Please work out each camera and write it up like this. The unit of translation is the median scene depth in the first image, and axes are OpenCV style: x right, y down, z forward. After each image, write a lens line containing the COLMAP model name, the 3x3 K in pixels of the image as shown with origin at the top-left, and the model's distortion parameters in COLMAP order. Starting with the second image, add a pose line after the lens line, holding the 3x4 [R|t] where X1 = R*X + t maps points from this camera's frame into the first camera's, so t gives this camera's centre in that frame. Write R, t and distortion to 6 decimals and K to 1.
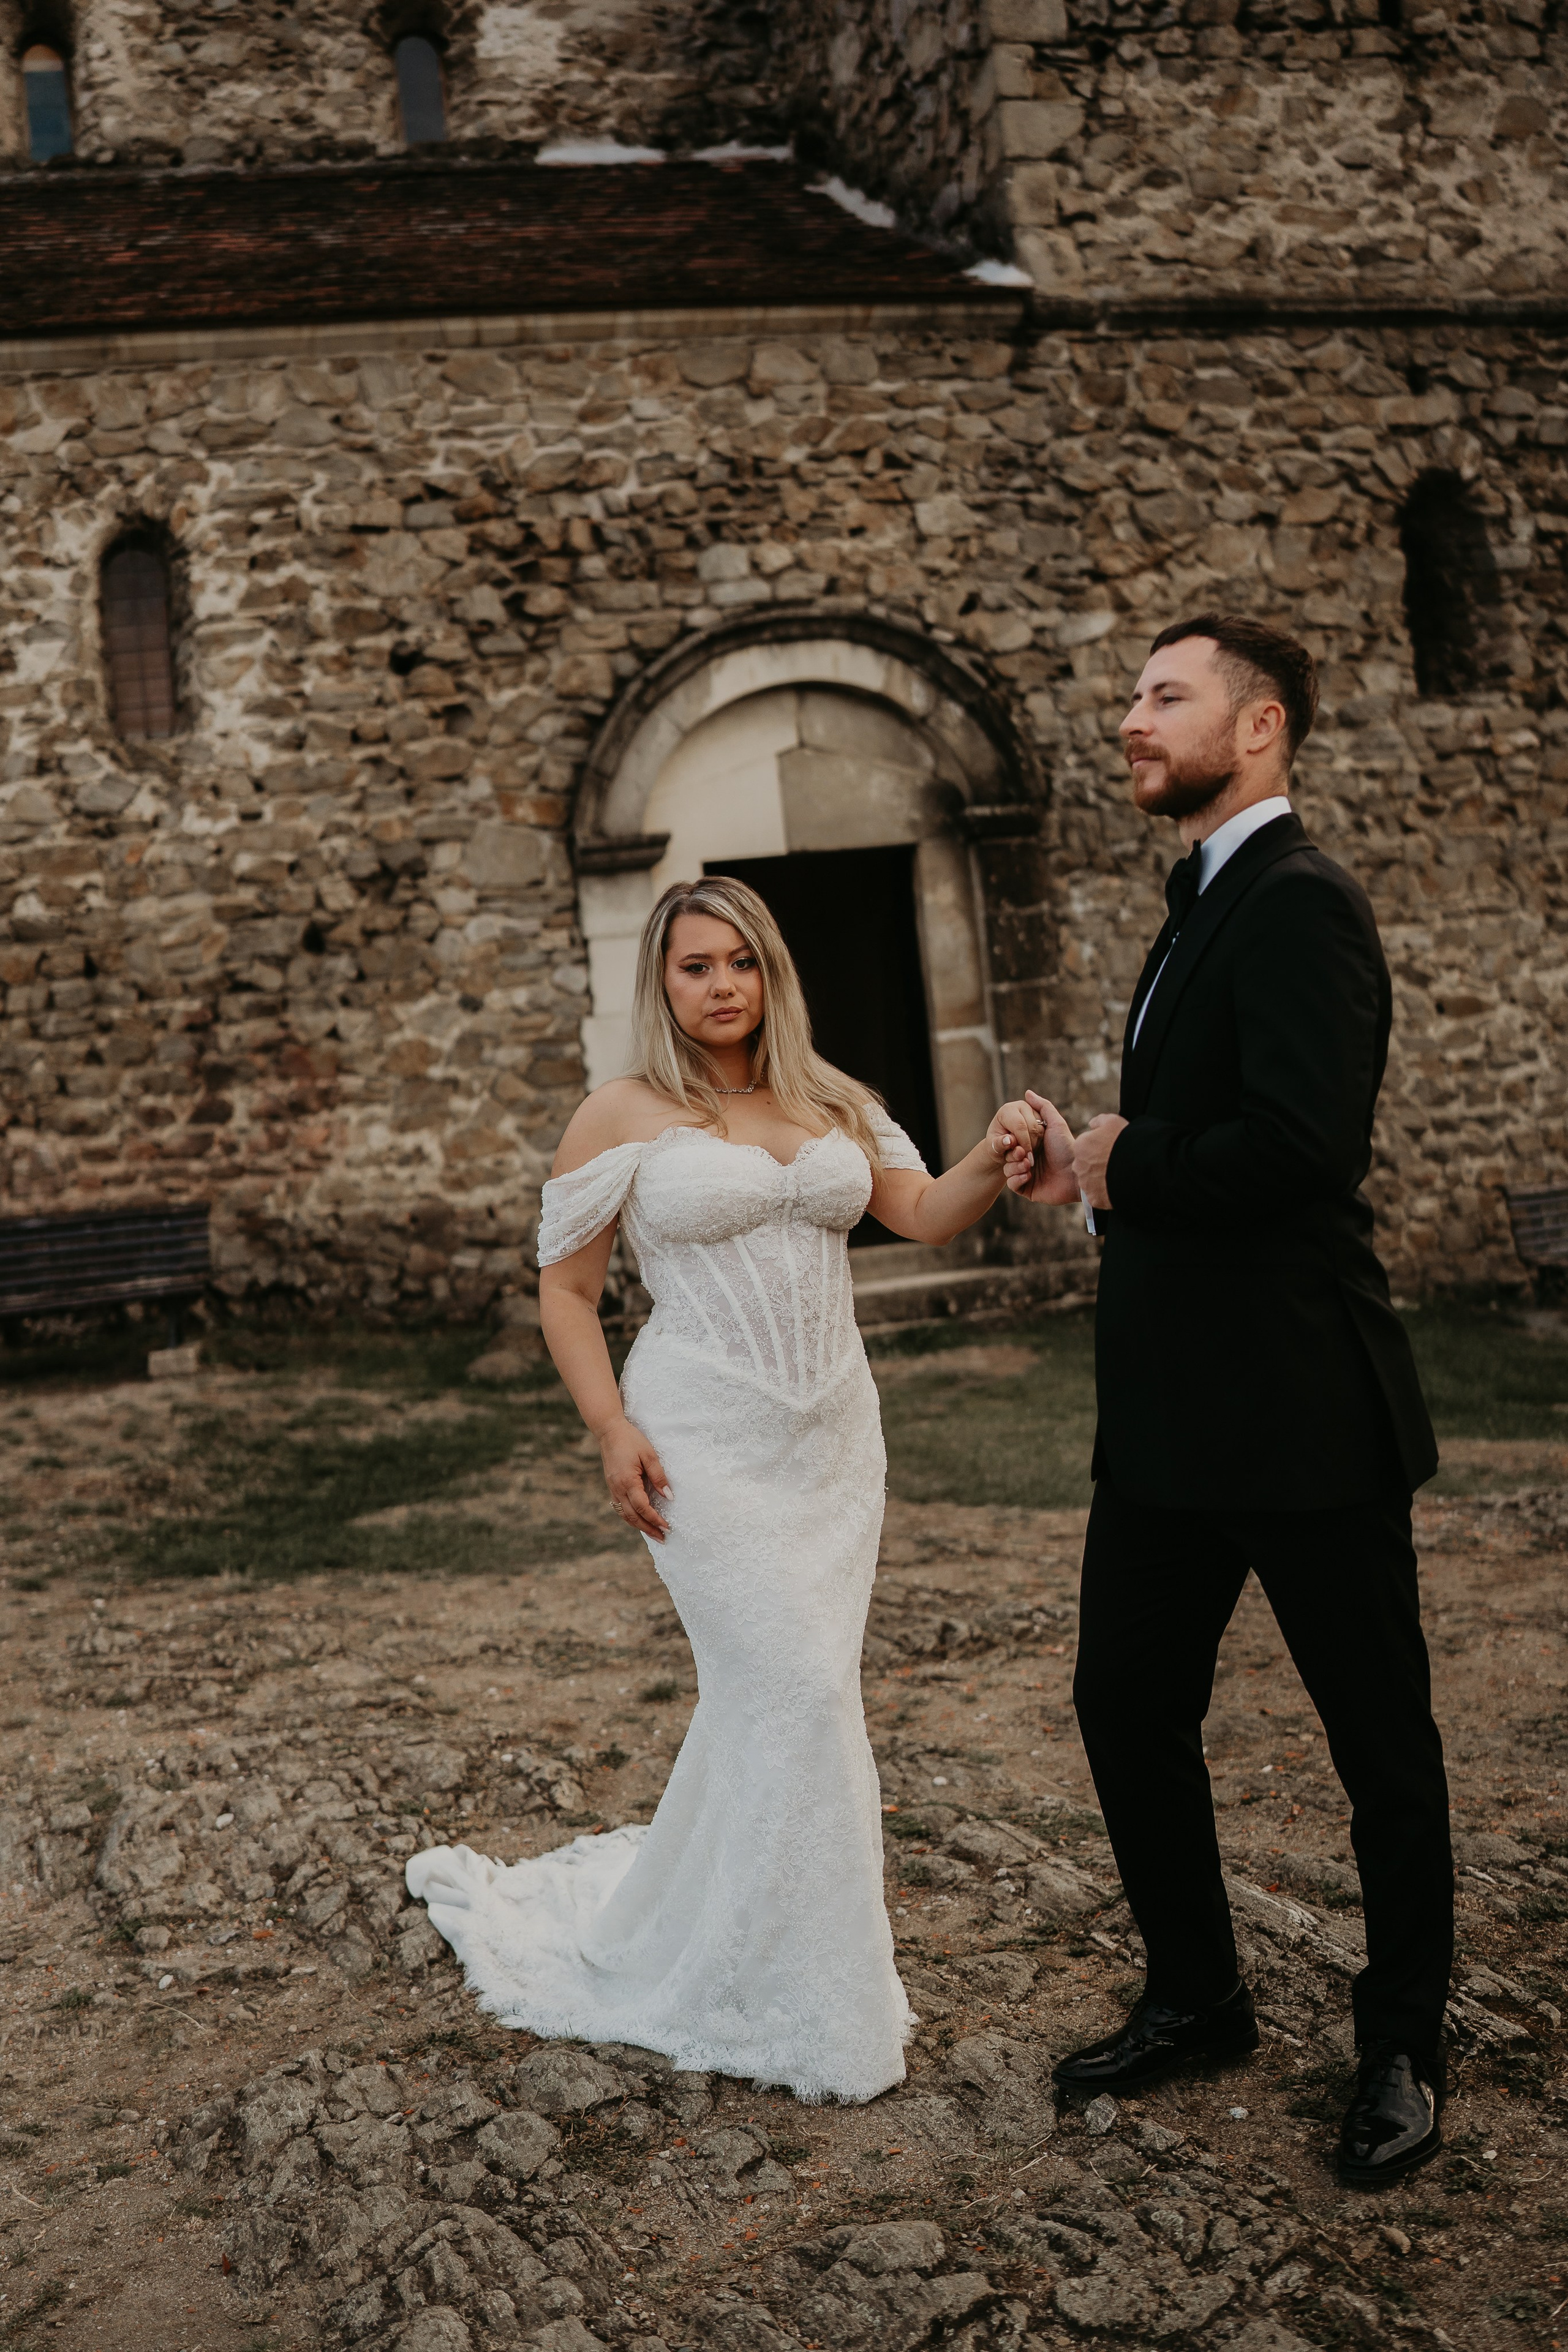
lens RADIAL K [[2305.1, 0, 770.2], [0, 2305.1, 1163.5], [0, 0, 1]] dist [-0.189954, 0.217977]
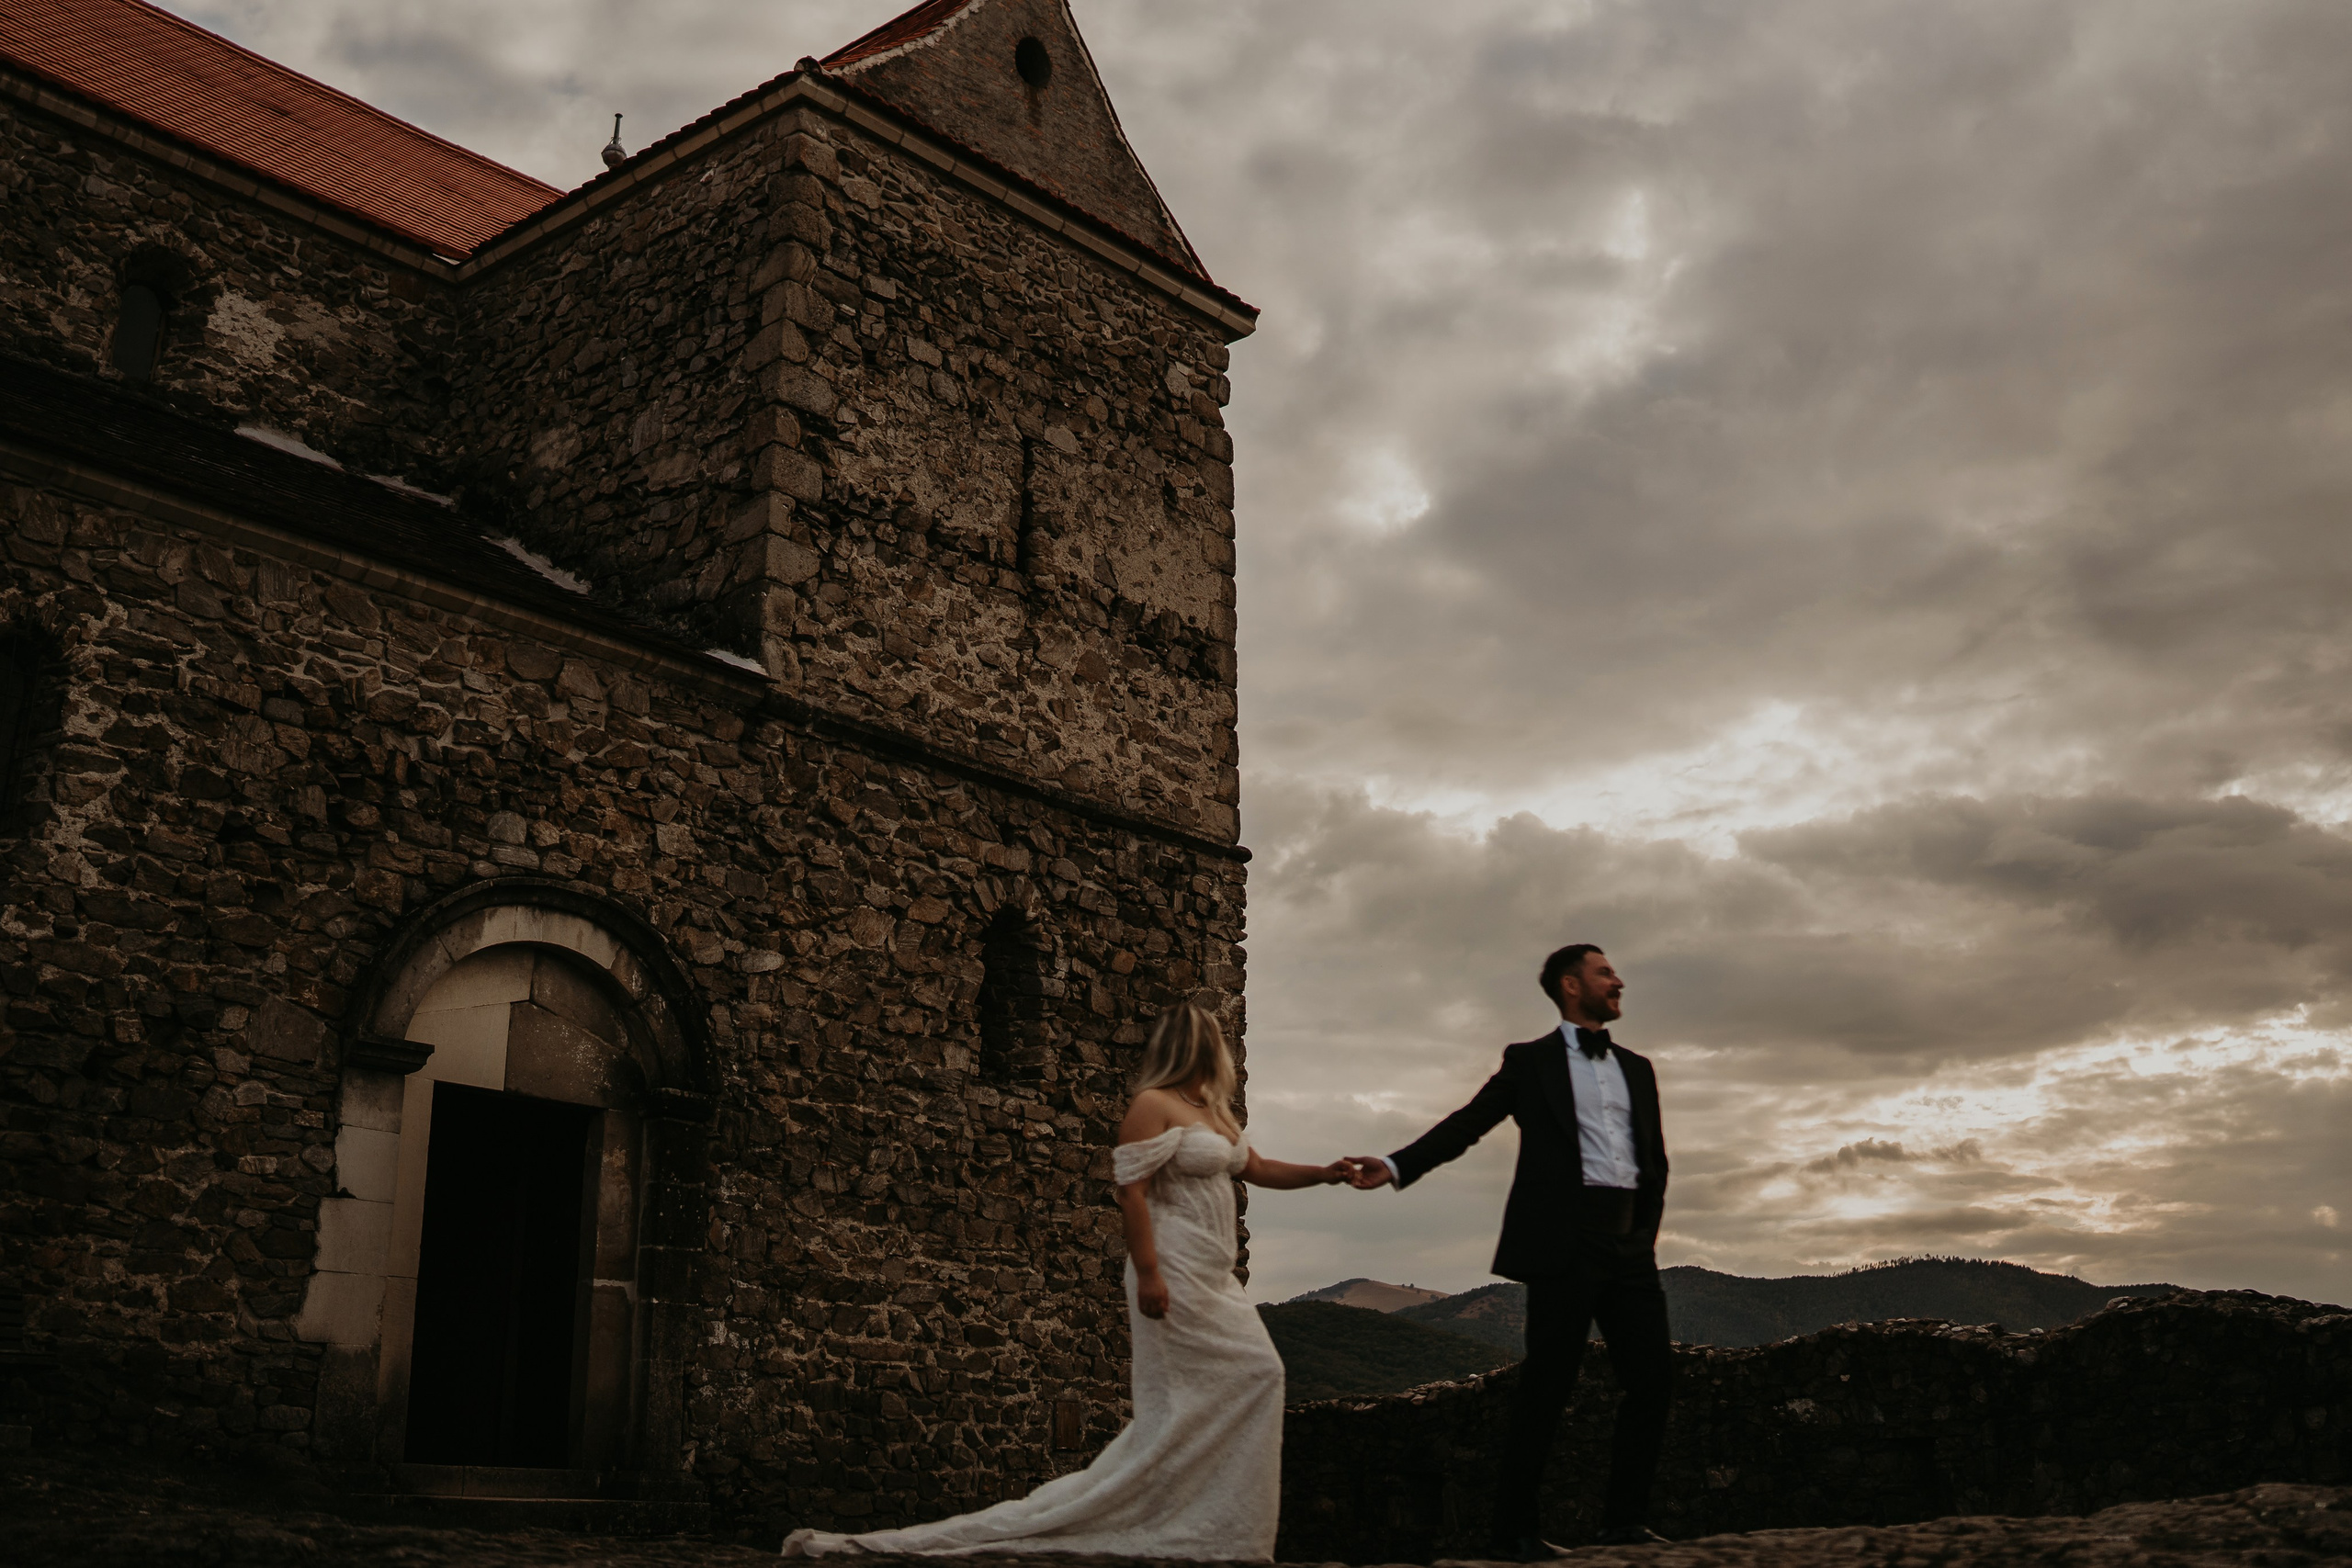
lens RADIAL K [[2358.4, 0, 1218.3], [0, 2358.4, 761.8], [0, 0, 1]] dist [-0.197828, 0.199637]
pose [[0.796519, 0.282059, 0.534791, -0.354967], [-0.058549, 0.916342, -0.396093, 0.138681], [-0.601773, 0.284184, 0.746398, -0.082136]]
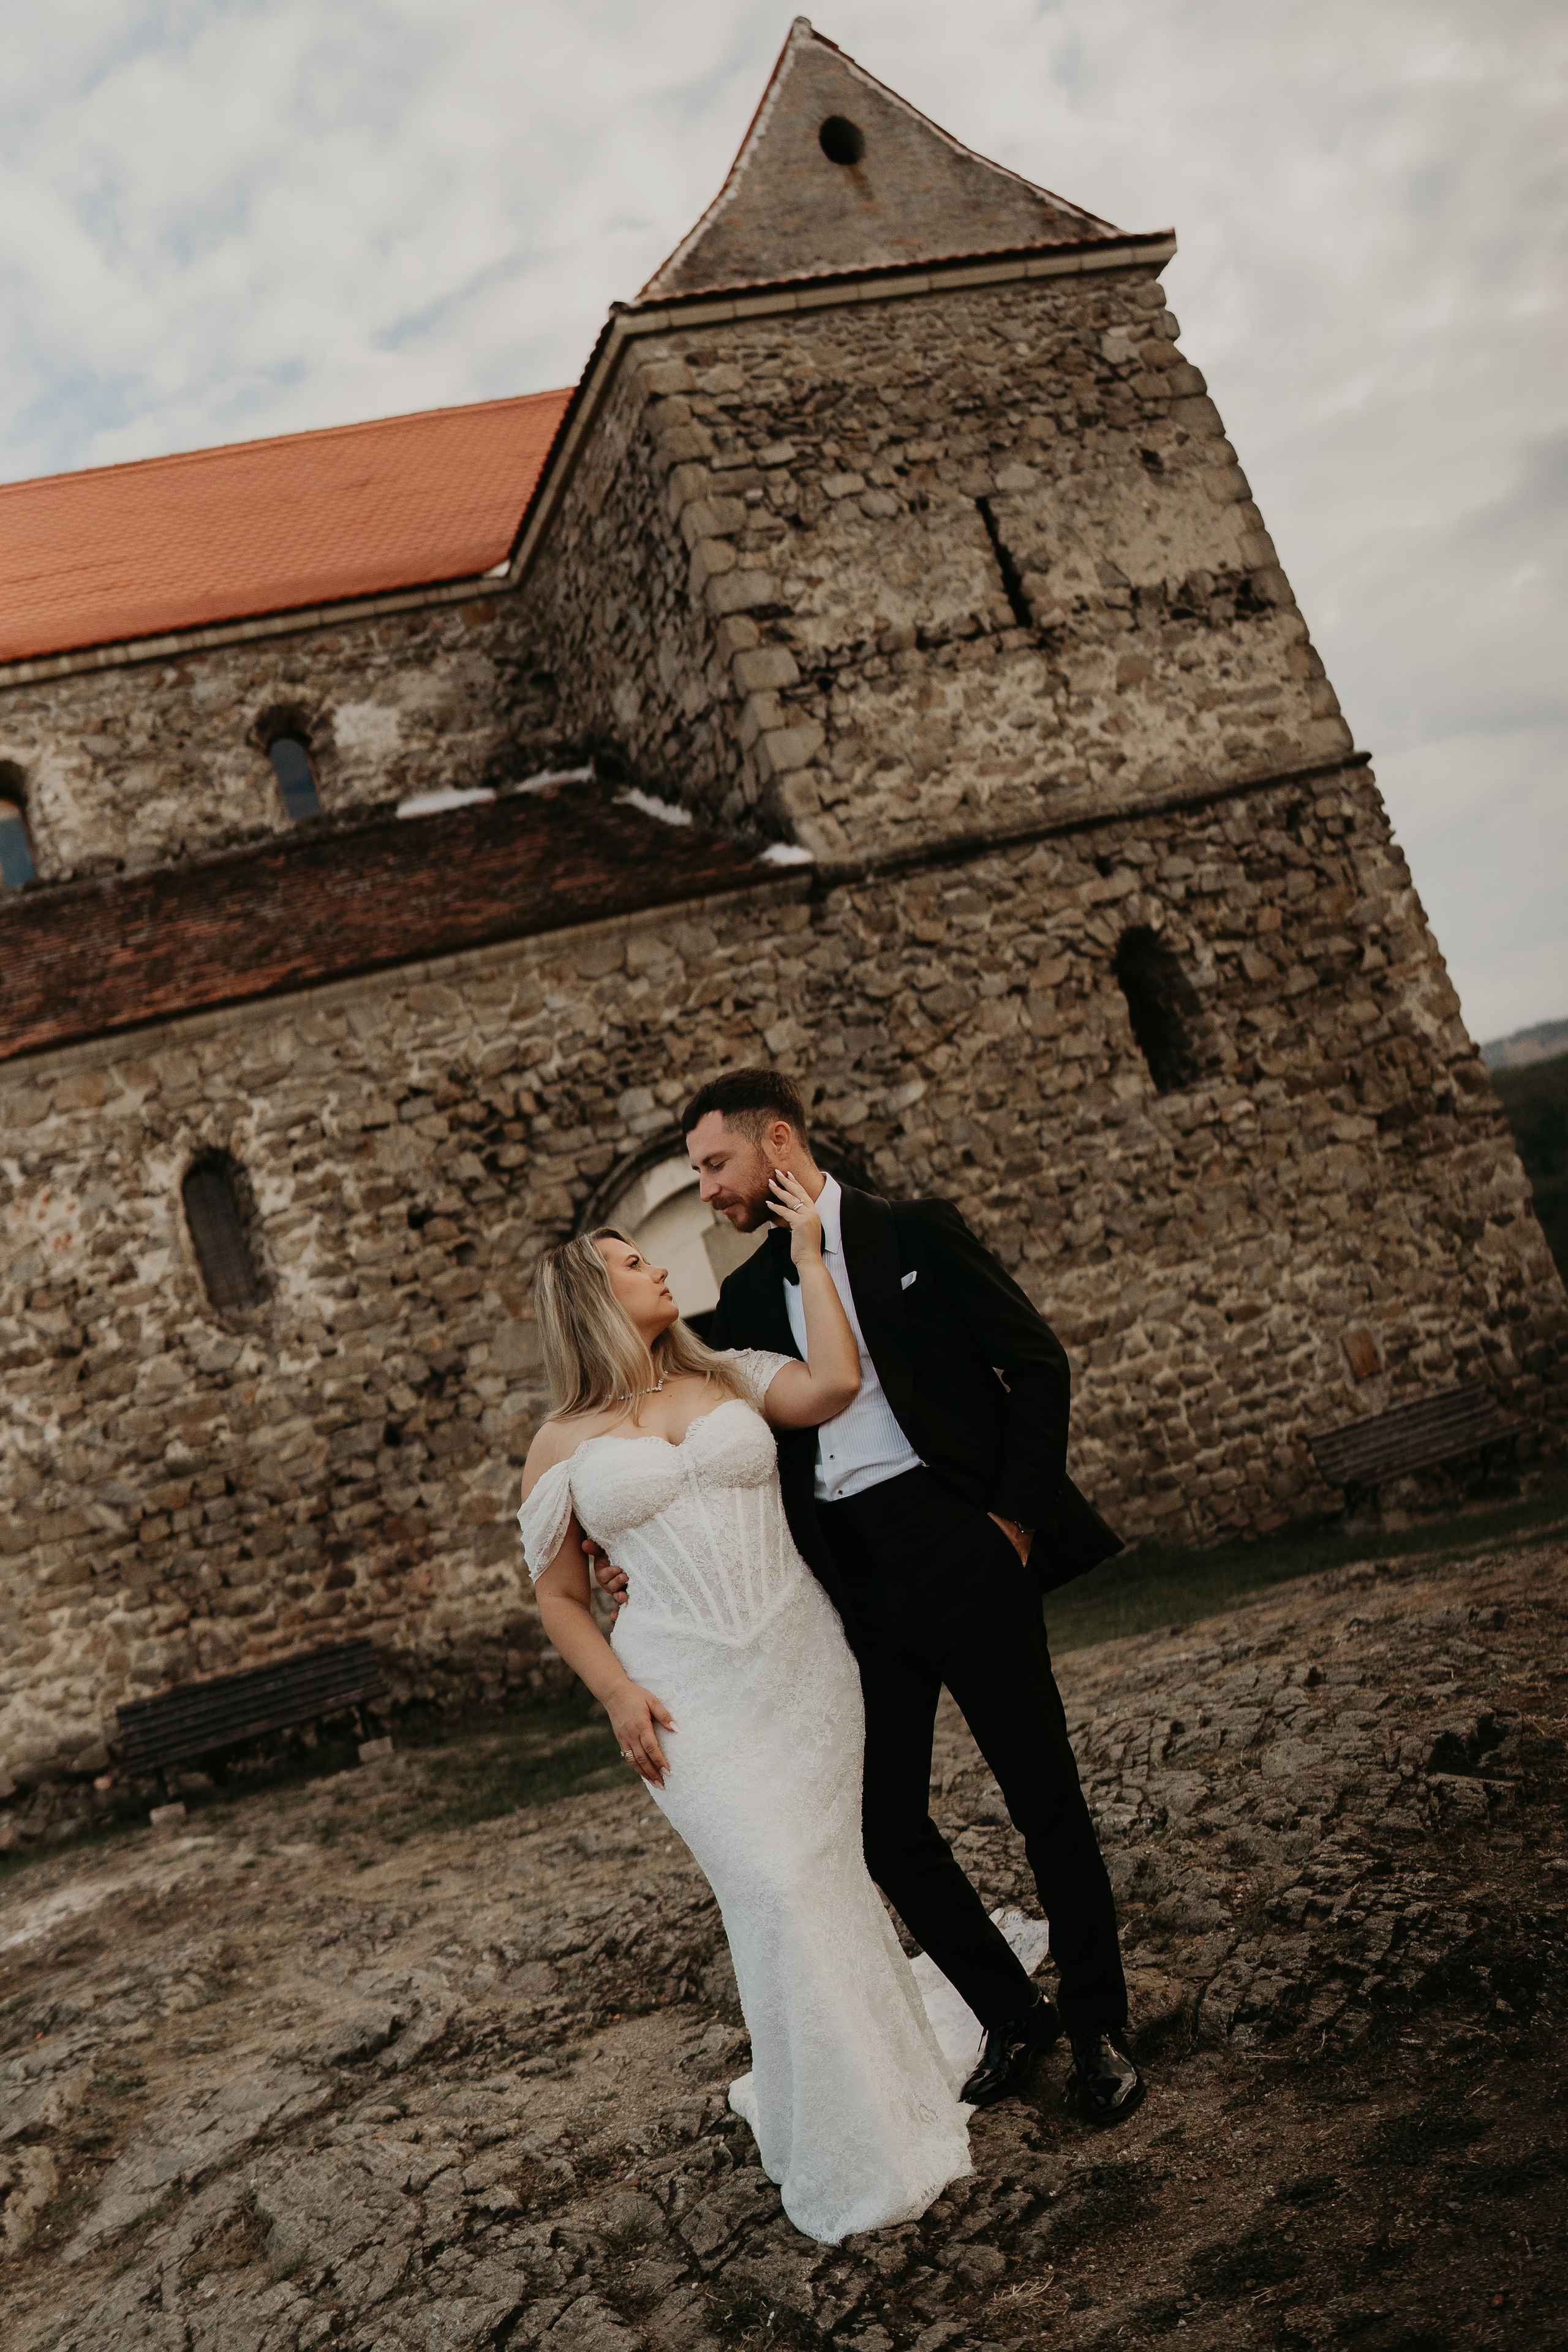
lens RADIAL K [[2371.4, 0, 785.2], [0, 2371.4, 1111.2], [0, 0, 1]] dist [-0.192854, 0.214869]
pose [[0.976215, -0.191877, 0.100929, -0.074007], [0.209765, 0.953583, -0.216050, 0.060604], [-0.054789, 0.232083, 0.971152, -0.354293]]
